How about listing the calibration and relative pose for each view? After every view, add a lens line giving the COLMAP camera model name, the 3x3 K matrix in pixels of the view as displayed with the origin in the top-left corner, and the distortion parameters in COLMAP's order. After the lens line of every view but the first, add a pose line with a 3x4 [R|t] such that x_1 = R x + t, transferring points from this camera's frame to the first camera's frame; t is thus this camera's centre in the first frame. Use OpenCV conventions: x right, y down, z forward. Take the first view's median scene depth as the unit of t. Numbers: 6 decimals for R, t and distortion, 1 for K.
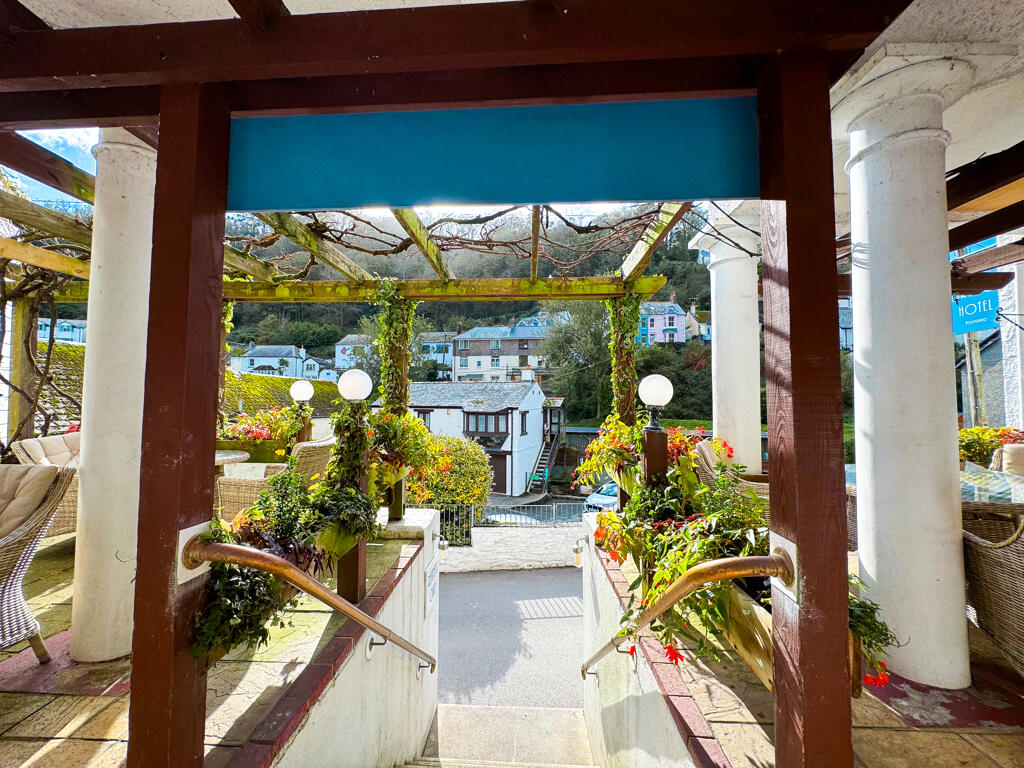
lens RADIAL K [[411.7, 0, 509.4], [0, 411.7, 381.2], [0, 0, 1]] dist [-0.002696, -0.000210]
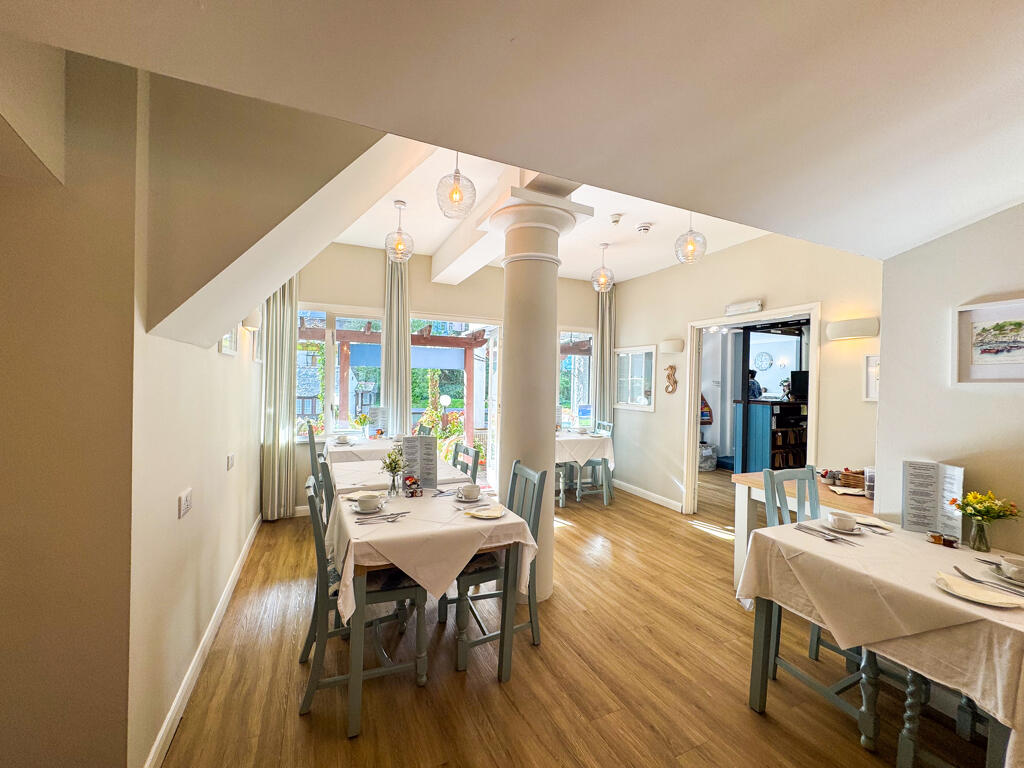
lens RADIAL K [[411.7, 0, 511.2], [0, 411.7, 384.4], [0, 0, 1]] dist [-0.002696, -0.000210]
pose [[0.885706, 0.007461, 0.464187, -0.107332], [-0.034887, 0.998113, 0.050525, -0.045489], [-0.462934, -0.060944, 0.884295, -0.326735]]
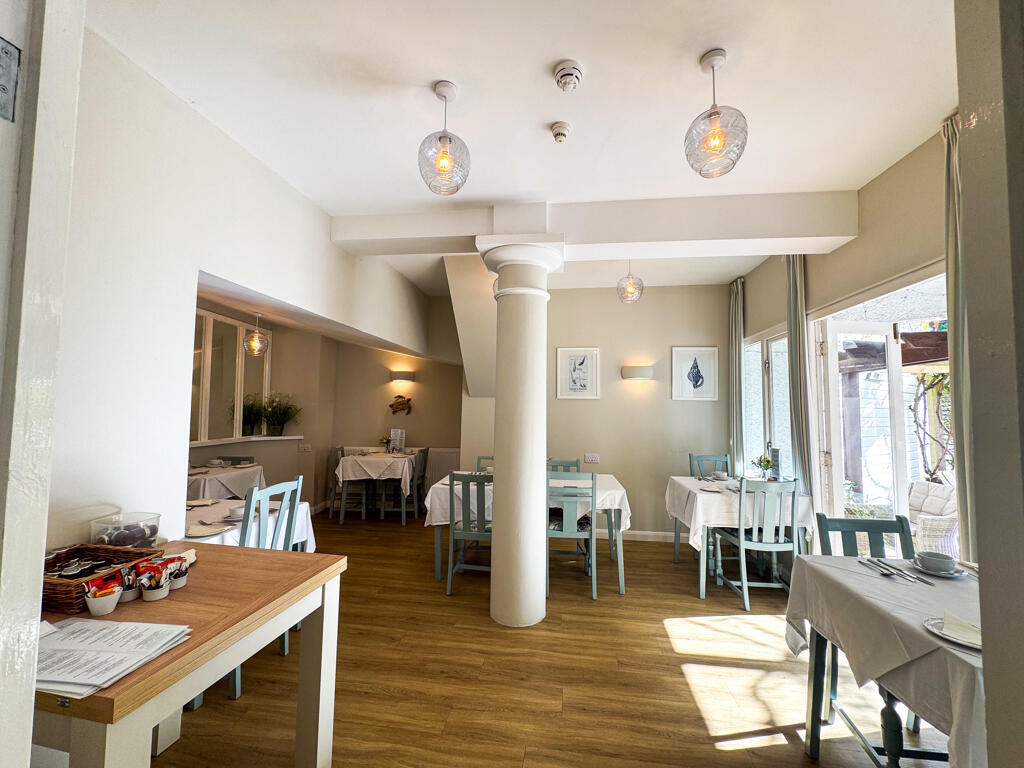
lens RADIAL K [[411.7, 0, 513.4], [0, 411.7, 385.5], [0, 0, 1]] dist [-0.002696, -0.000210]
pose [[-0.080735, -0.067714, -0.994433, 0.172088], [0.031110, 0.997032, -0.070416, -0.035181], [0.996250, -0.036622, -0.078388, -0.158846]]
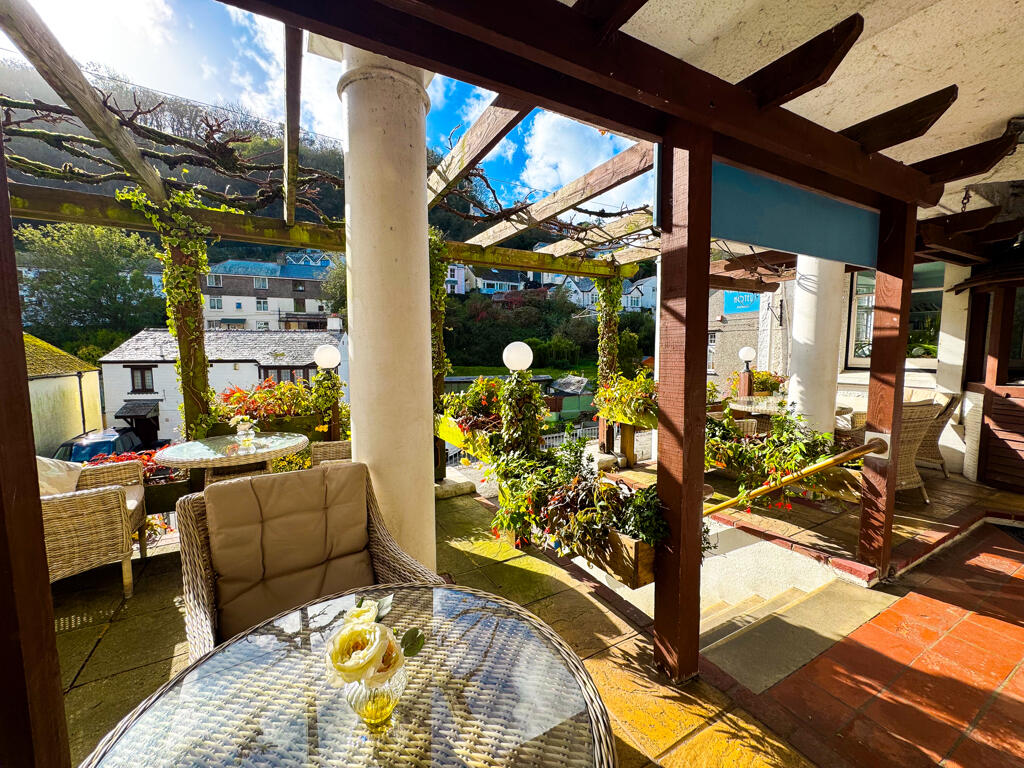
lens RADIAL K [[411.7, 0, 513.7], [0, 411.7, 377.7], [0, 0, 1]] dist [-0.002696, -0.000210]
pose [[0.851306, -0.043471, 0.522865, -0.164700], [-0.018344, 0.993486, 0.112465, -0.009502], [-0.524348, -0.105334, 0.844964, 0.015023]]
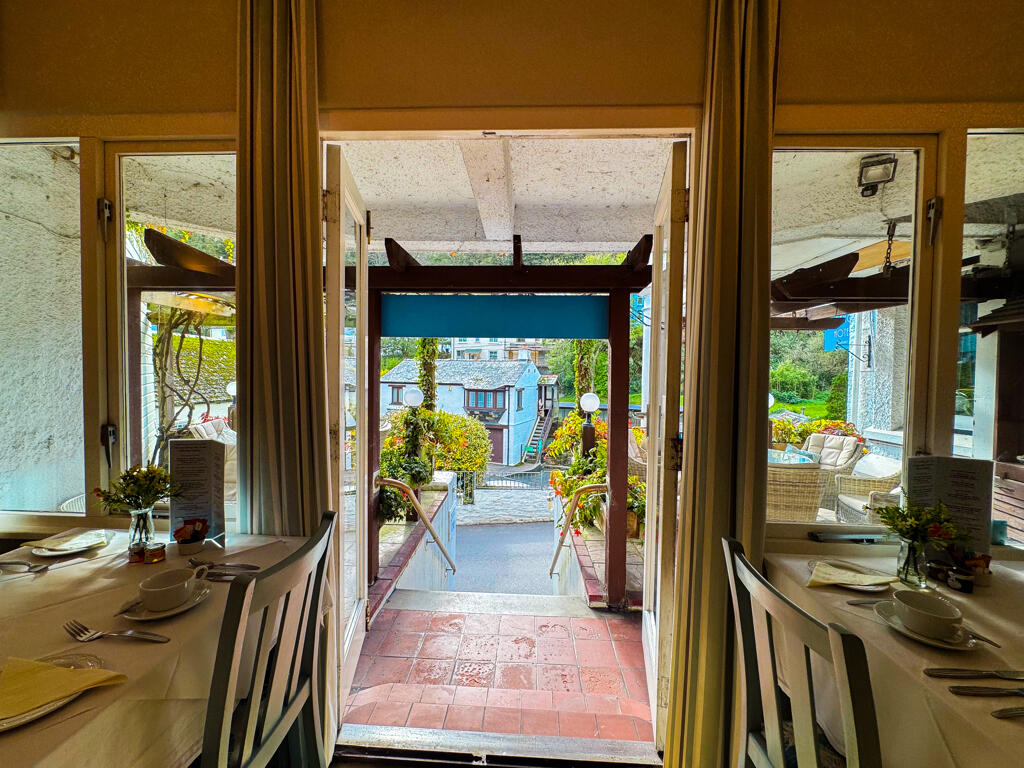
lens RADIAL K [[411.7, 0, 509.3], [0, 411.7, 382.7], [0, 0, 1]] dist [-0.002696, -0.000210]
pose [[0.999945, 0.008699, 0.005774, 0.001555], [-0.009089, 0.997398, 0.071517, -0.030258], [-0.005137, -0.071566, 0.997423, -0.118838]]
